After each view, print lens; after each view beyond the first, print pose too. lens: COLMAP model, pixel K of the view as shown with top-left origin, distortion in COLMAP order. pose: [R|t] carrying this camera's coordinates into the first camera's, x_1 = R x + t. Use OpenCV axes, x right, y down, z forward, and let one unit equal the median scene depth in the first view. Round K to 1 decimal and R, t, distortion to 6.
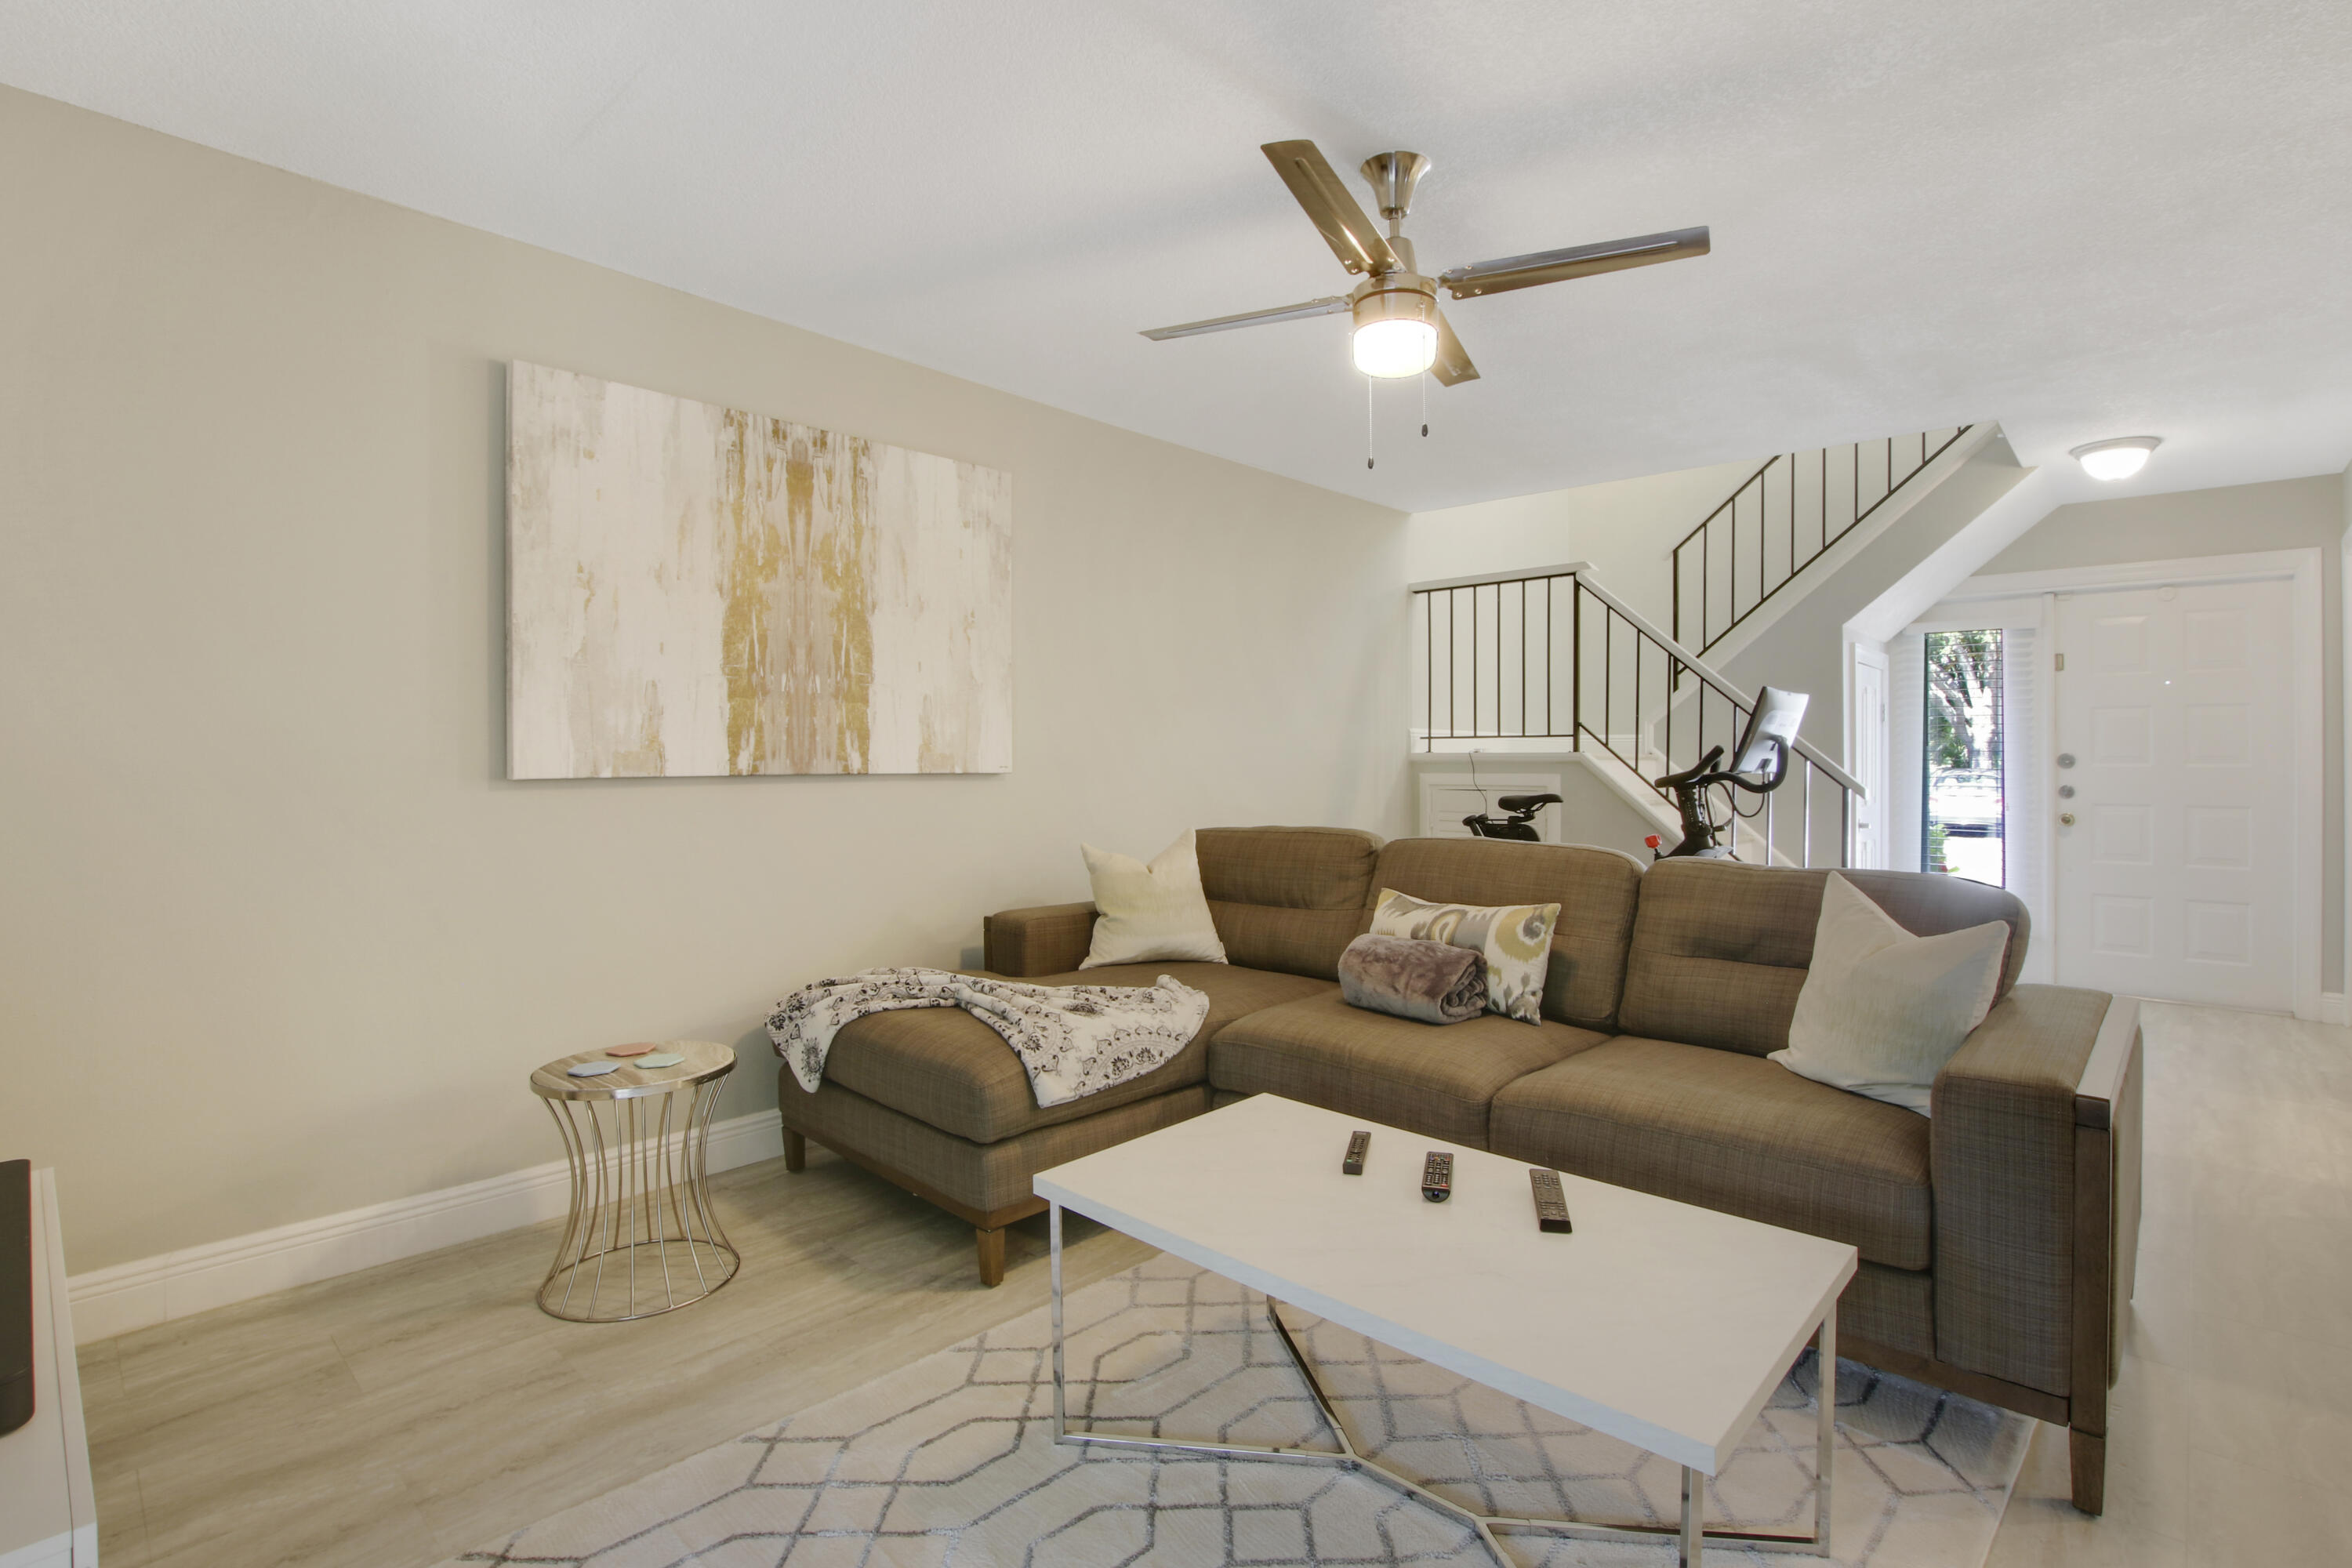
lens RADIAL K [[1108.1, 0, 1179.4], [0, 1108.1, 758.3], [0, 0, 1]] dist [-0.034974, 0.004020]
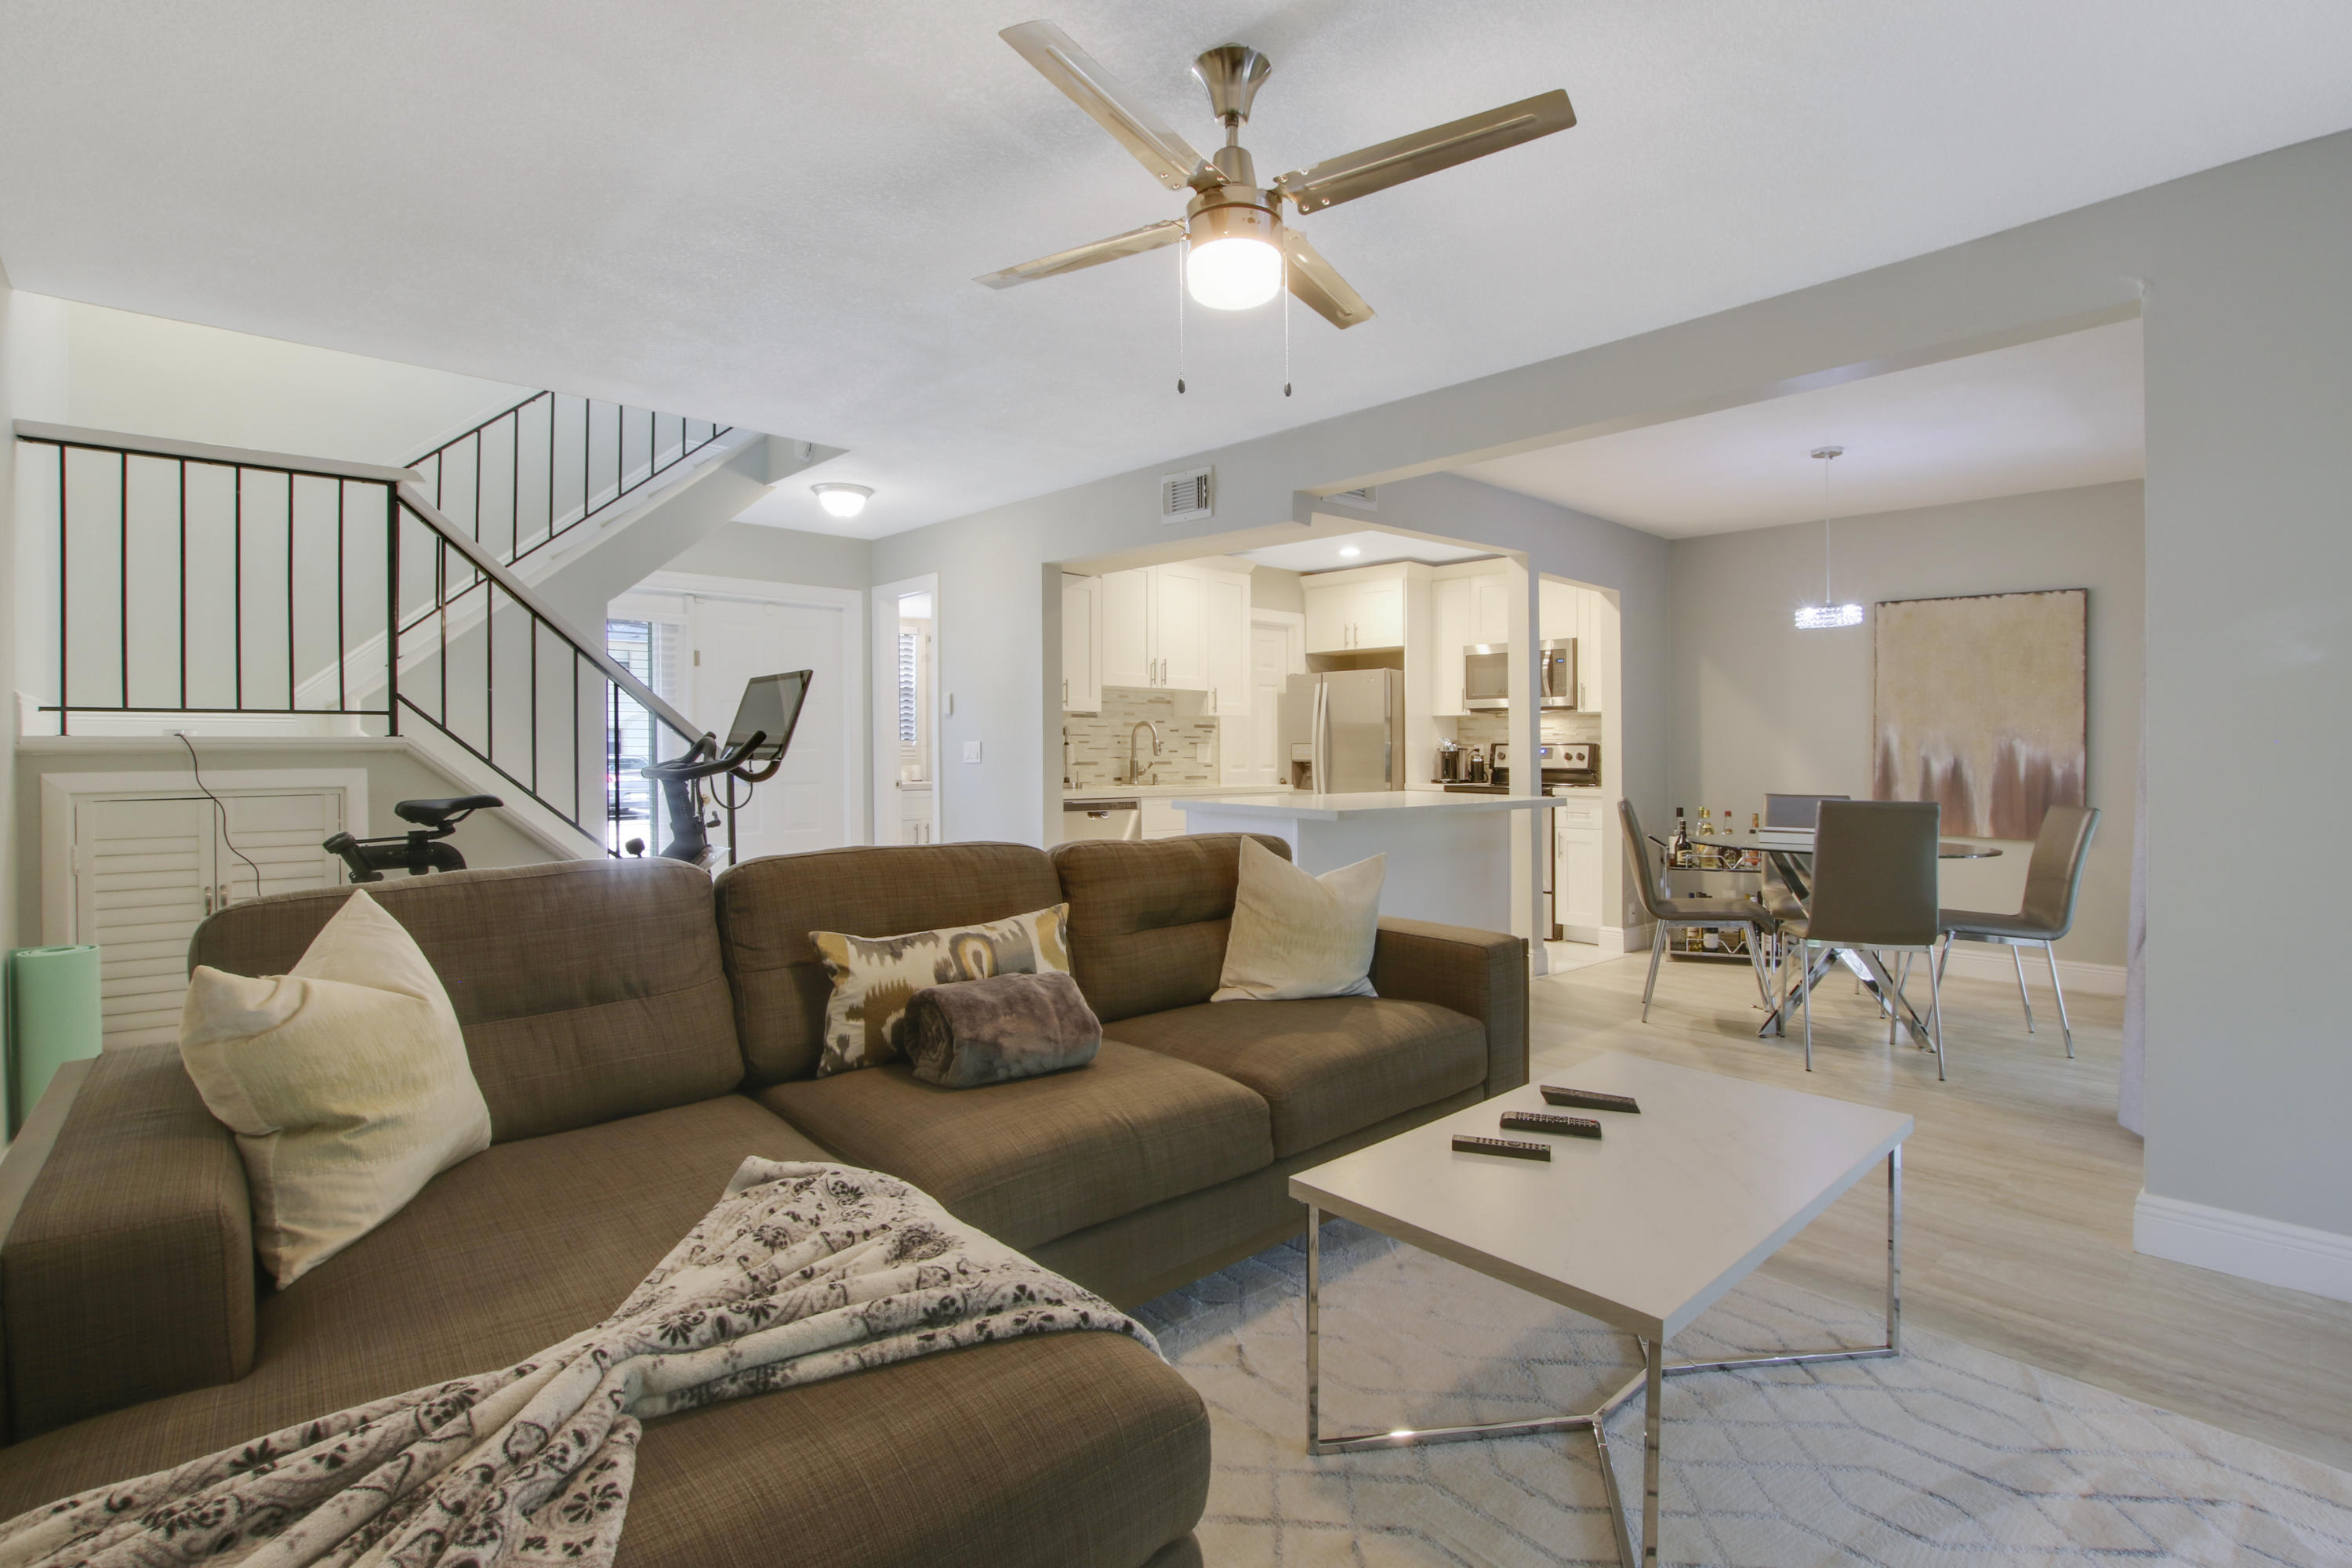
lens RADIAL K [[1108.1, 0, 1194.6], [0, 1108.1, 789.9], [0, 0, 1]] dist [-0.034974, 0.004020]
pose [[0.071328, -0.041030, 0.996609, -0.453257], [-0.000238, 0.999153, 0.041151, -0.000576], [-0.997453, -0.003172, 0.071258, 0.663109]]
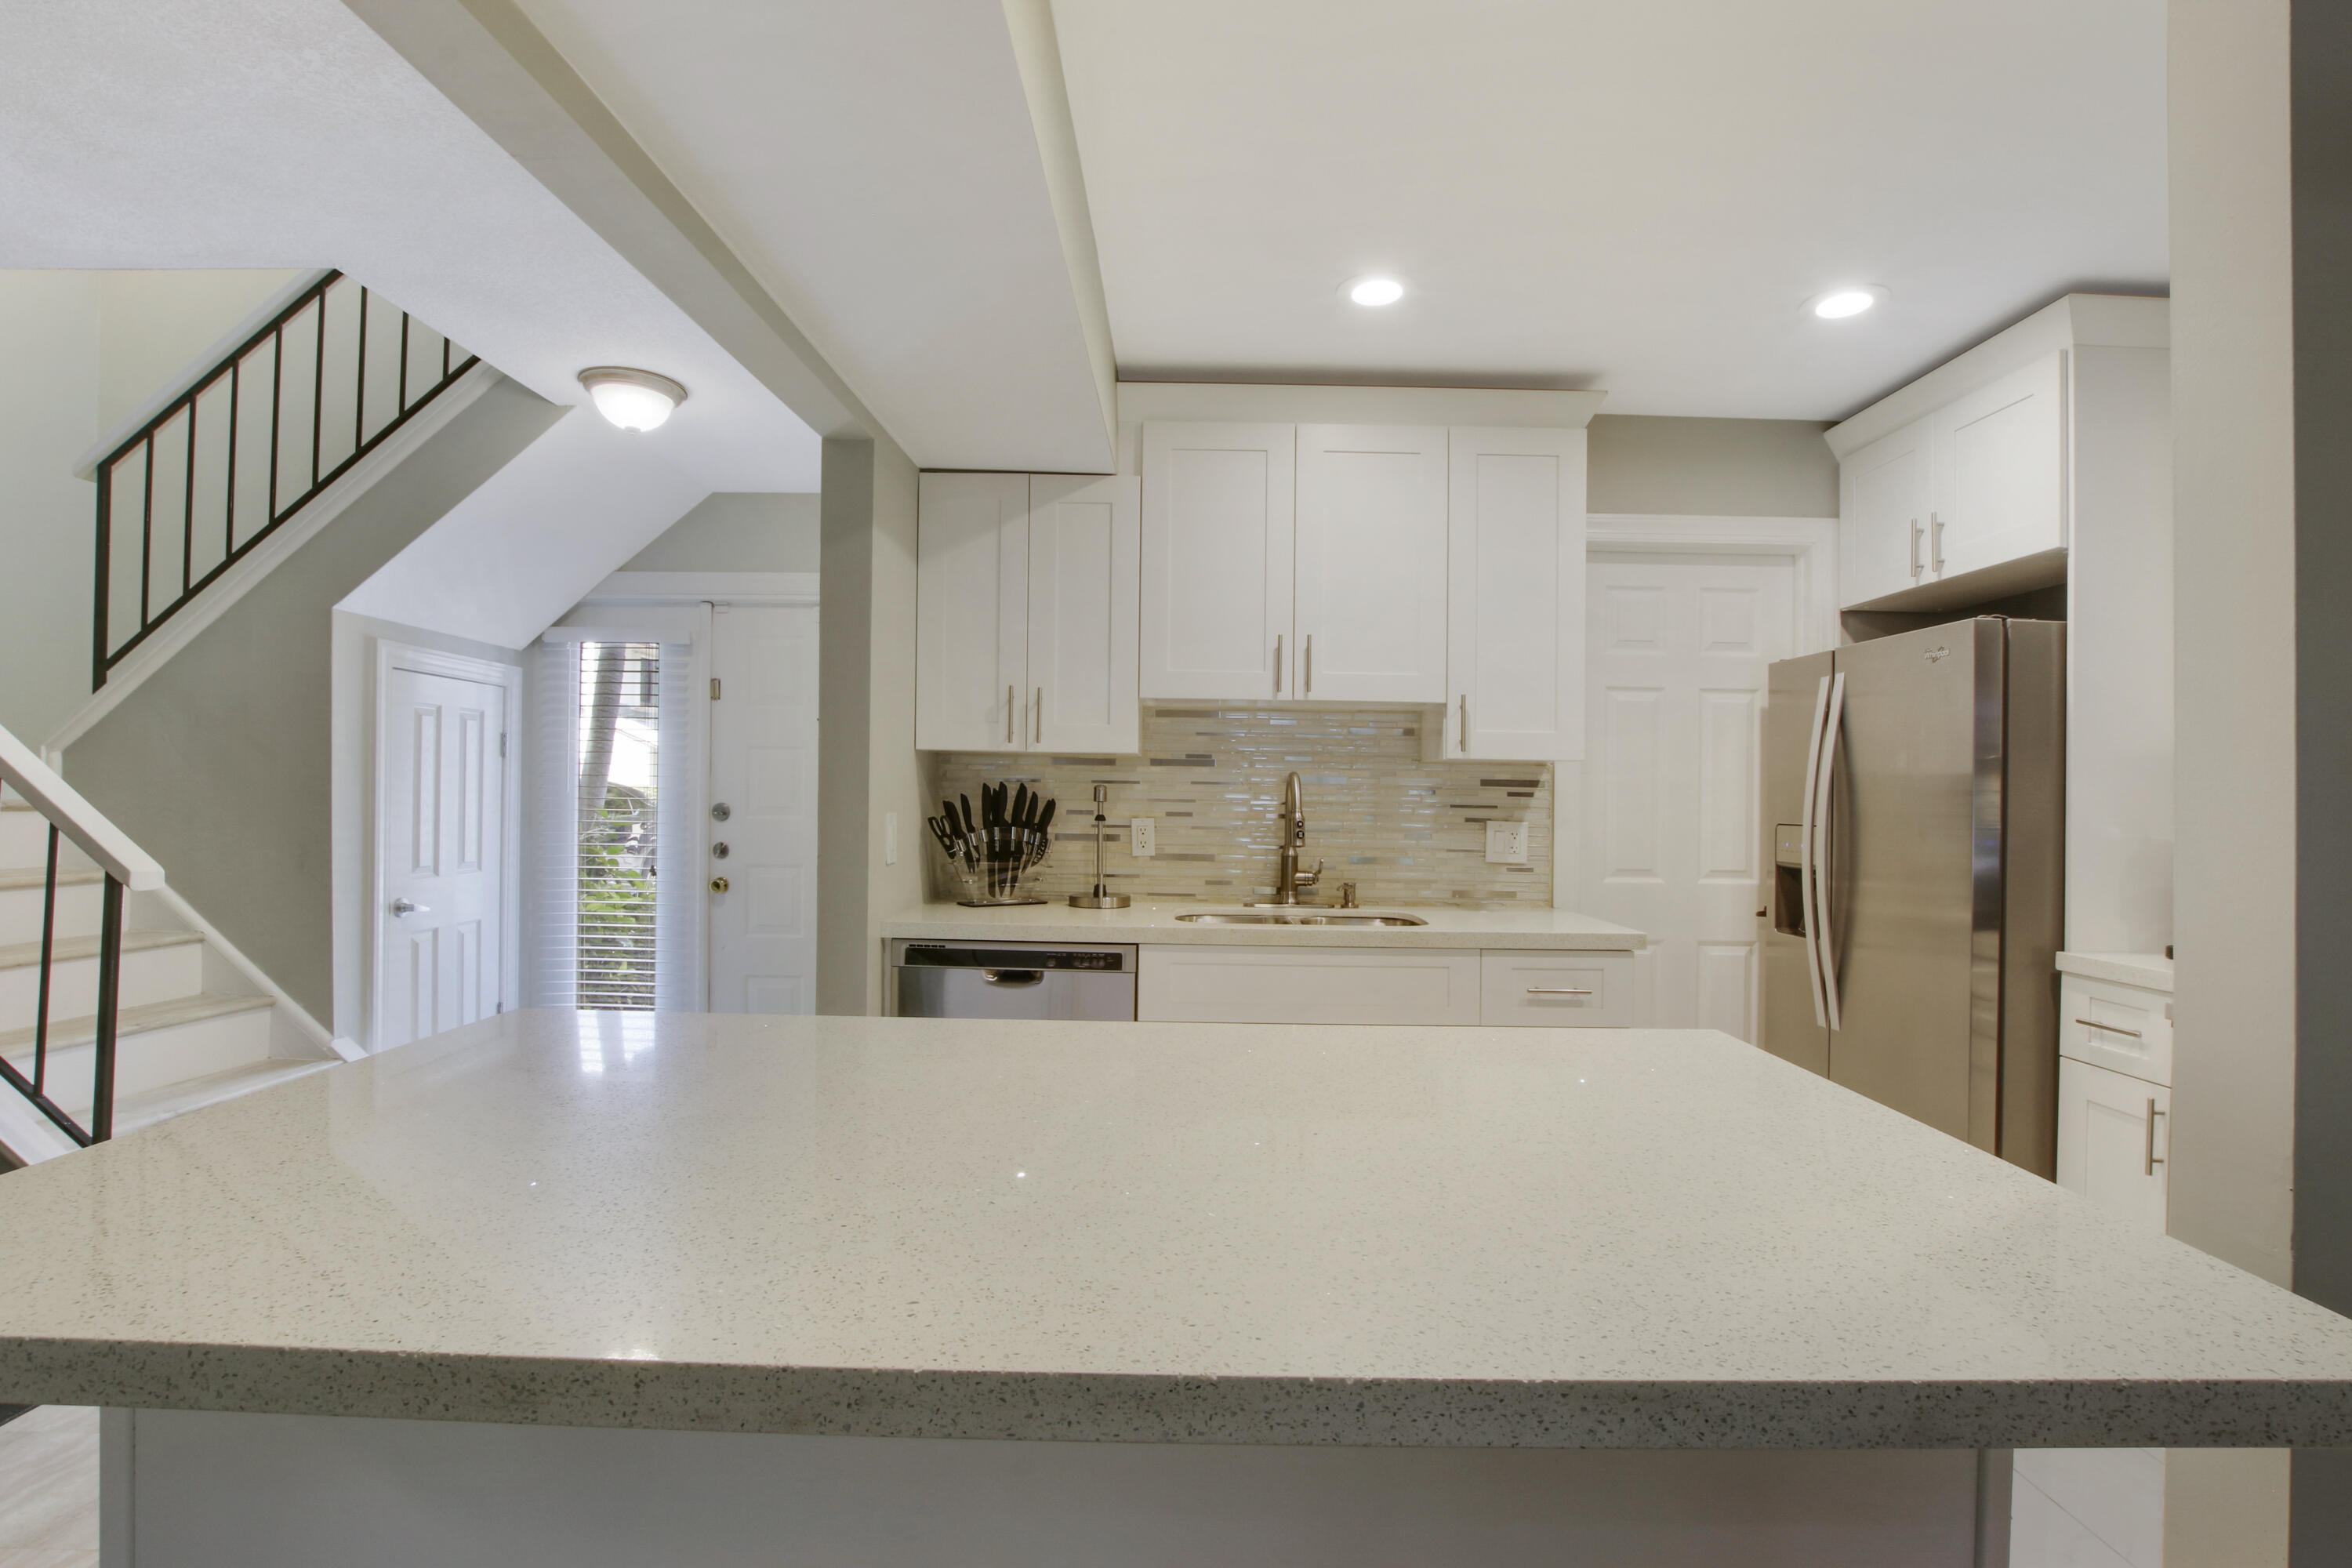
lens RADIAL K [[1108.1, 0, 1180.9], [0, 1108.1, 810.7], [0, 0, 1]] dist [-0.034974, 0.004020]
pose [[0.736430, -0.001063, 0.676513, 0.841038], [-0.010675, 0.999856, 0.013192, -0.021178], [-0.676430, -0.016937, 0.736312, 0.270464]]
